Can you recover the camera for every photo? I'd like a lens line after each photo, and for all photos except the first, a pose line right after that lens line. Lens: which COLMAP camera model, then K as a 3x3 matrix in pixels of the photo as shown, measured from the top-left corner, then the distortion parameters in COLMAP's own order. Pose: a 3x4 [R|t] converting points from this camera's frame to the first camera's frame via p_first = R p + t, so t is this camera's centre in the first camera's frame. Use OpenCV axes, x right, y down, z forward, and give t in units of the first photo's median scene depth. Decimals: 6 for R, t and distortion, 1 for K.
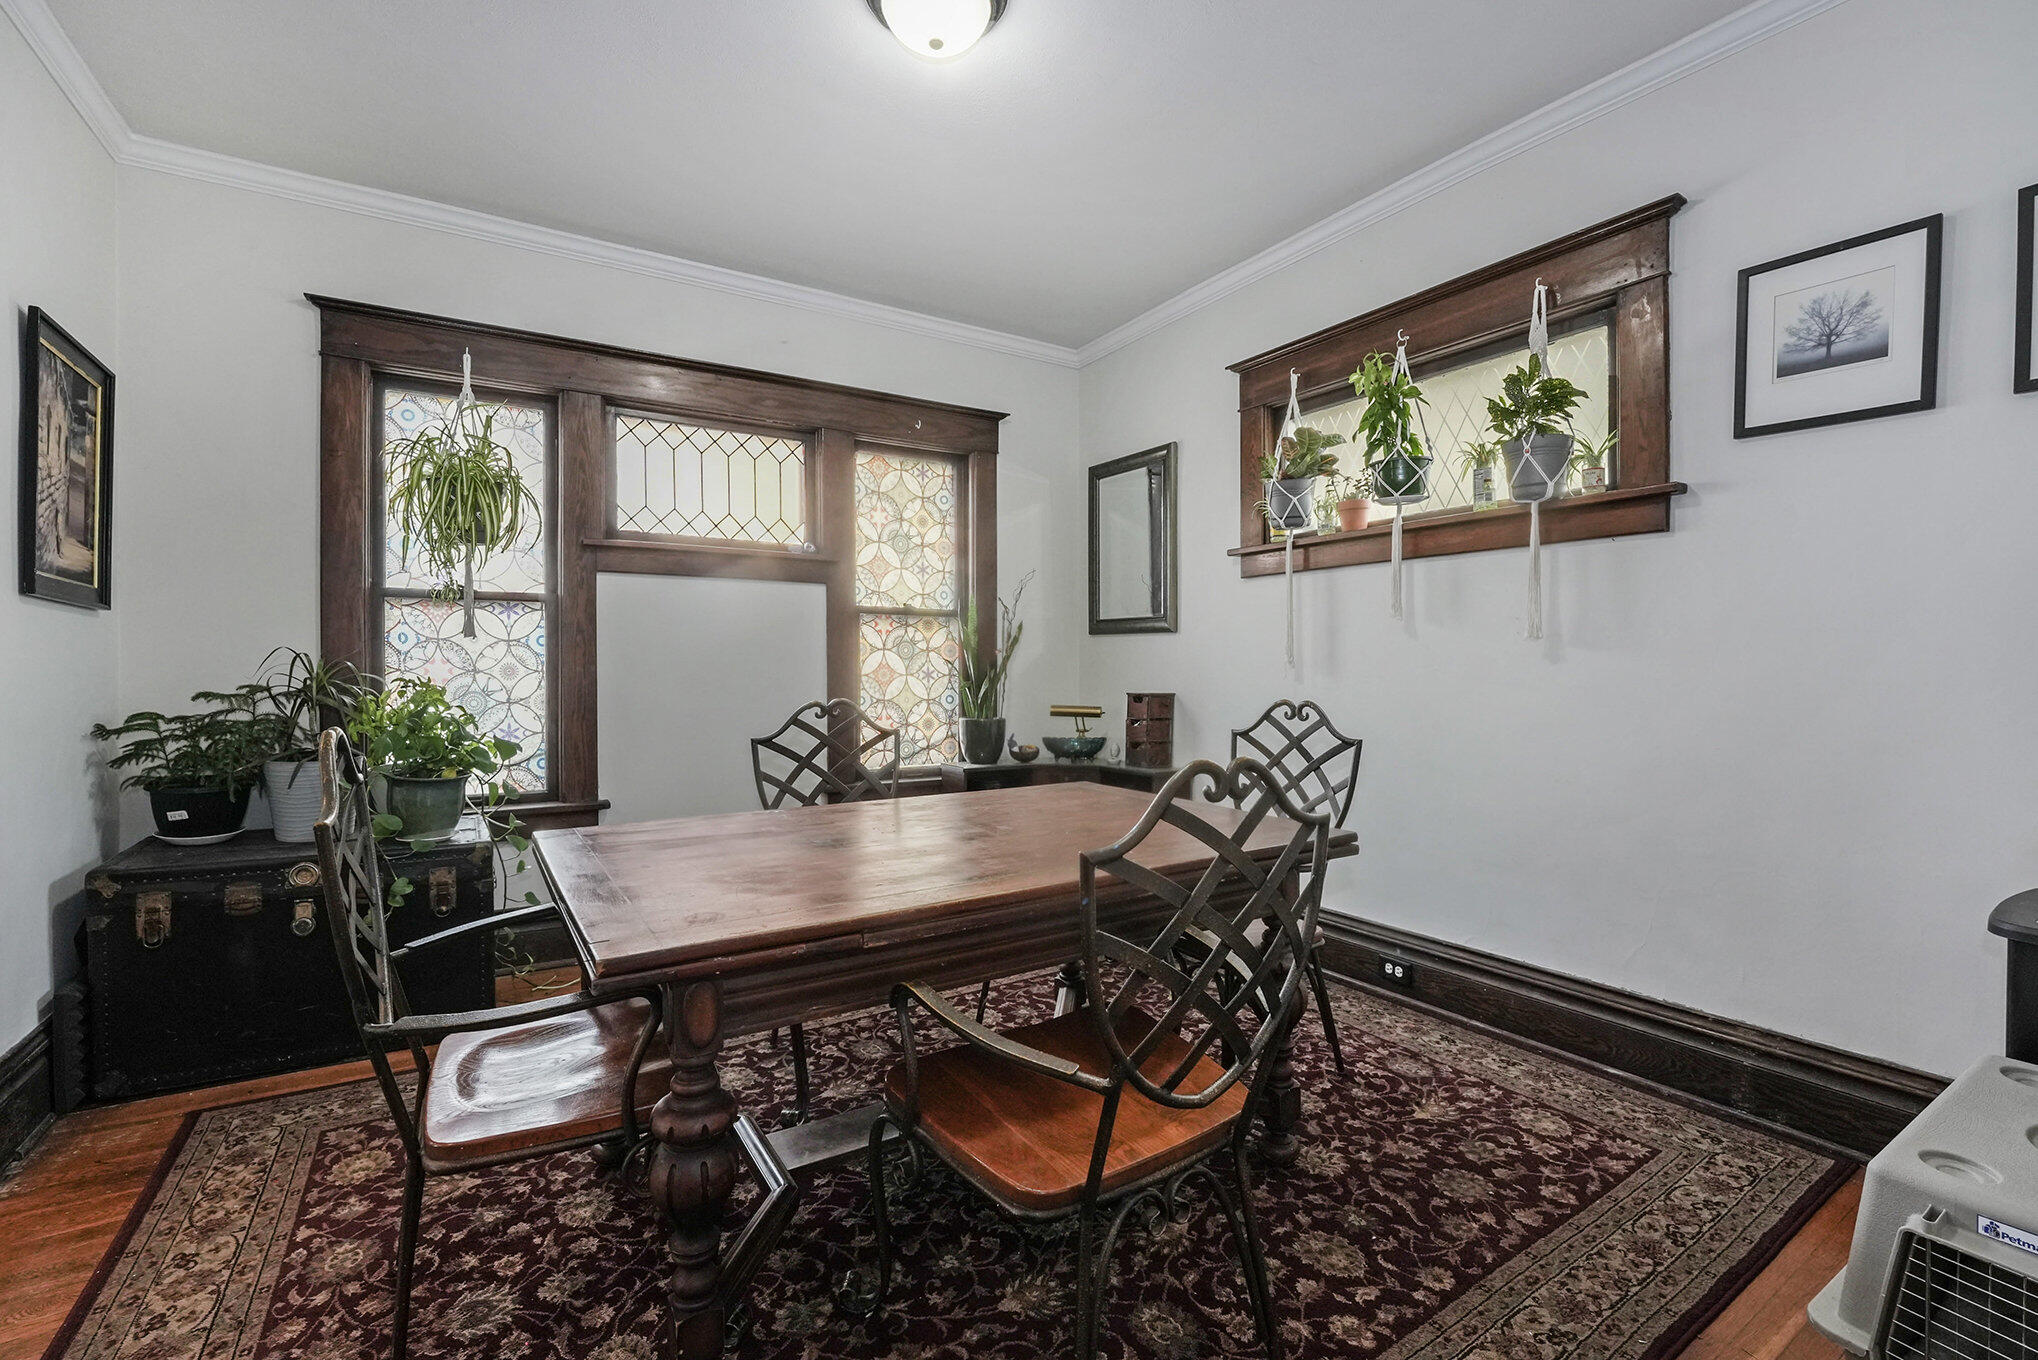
lens RADIAL K [[883.4, 0, 1019.1], [0, 883.4, 672.6], [0, 0, 1]] dist [-0.025753, 0.000133]
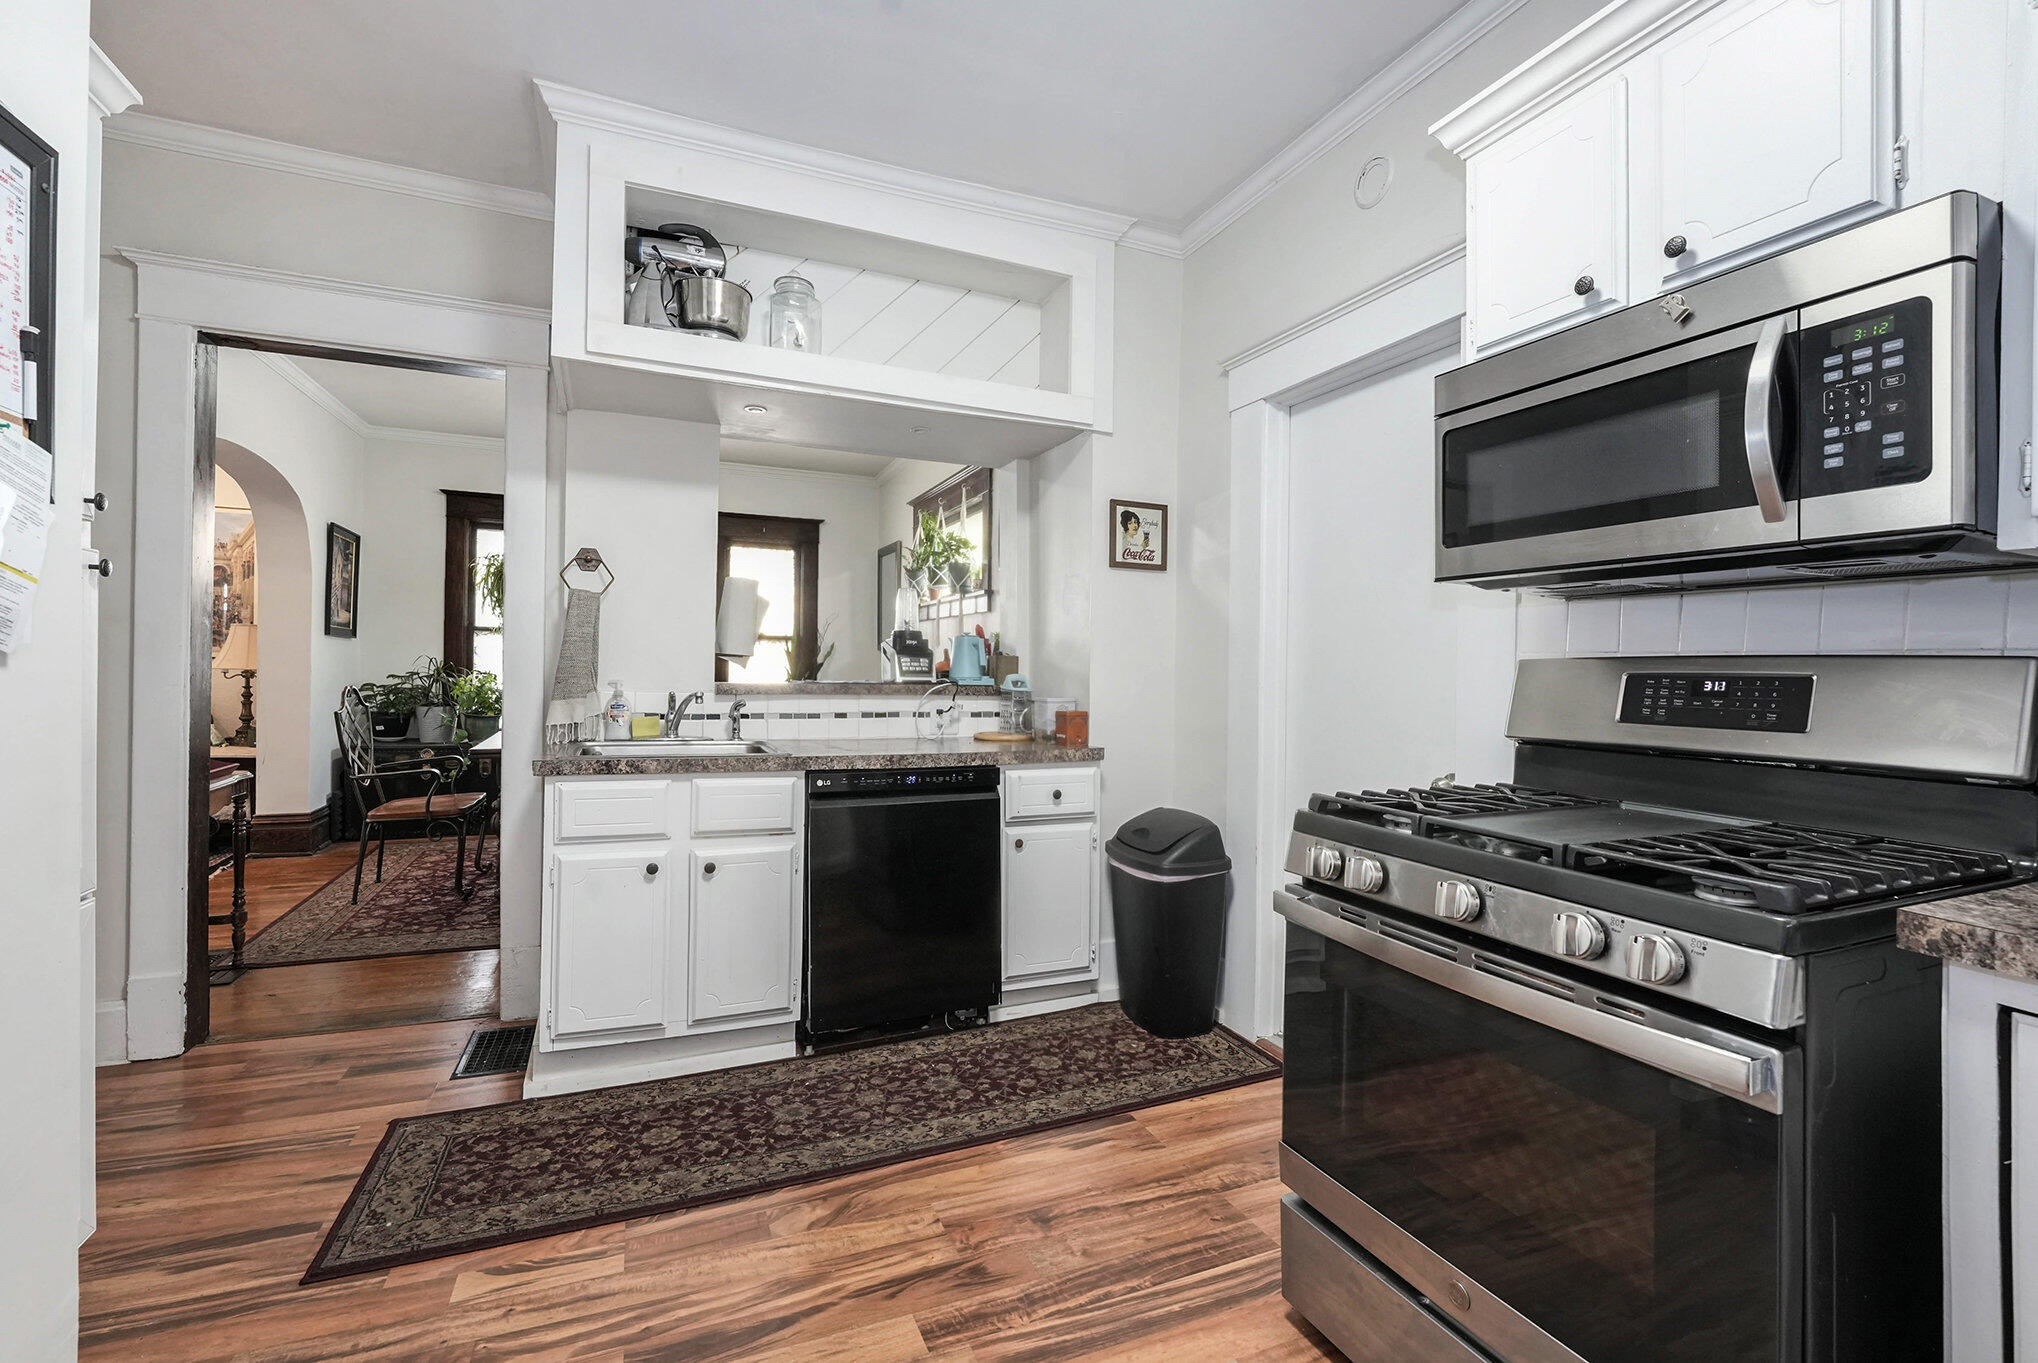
lens RADIAL K [[871.8, 0, 1019.0], [0, 871.8, 681.5], [0, 0, 1]] dist [-0.039747, -0.000114]
pose [[0.987987, 0.018687, -0.153405, 0.913972], [-0.019548, 0.999801, -0.004102, 0.016815], [0.153298, 0.007051, 0.988155, -0.855278]]
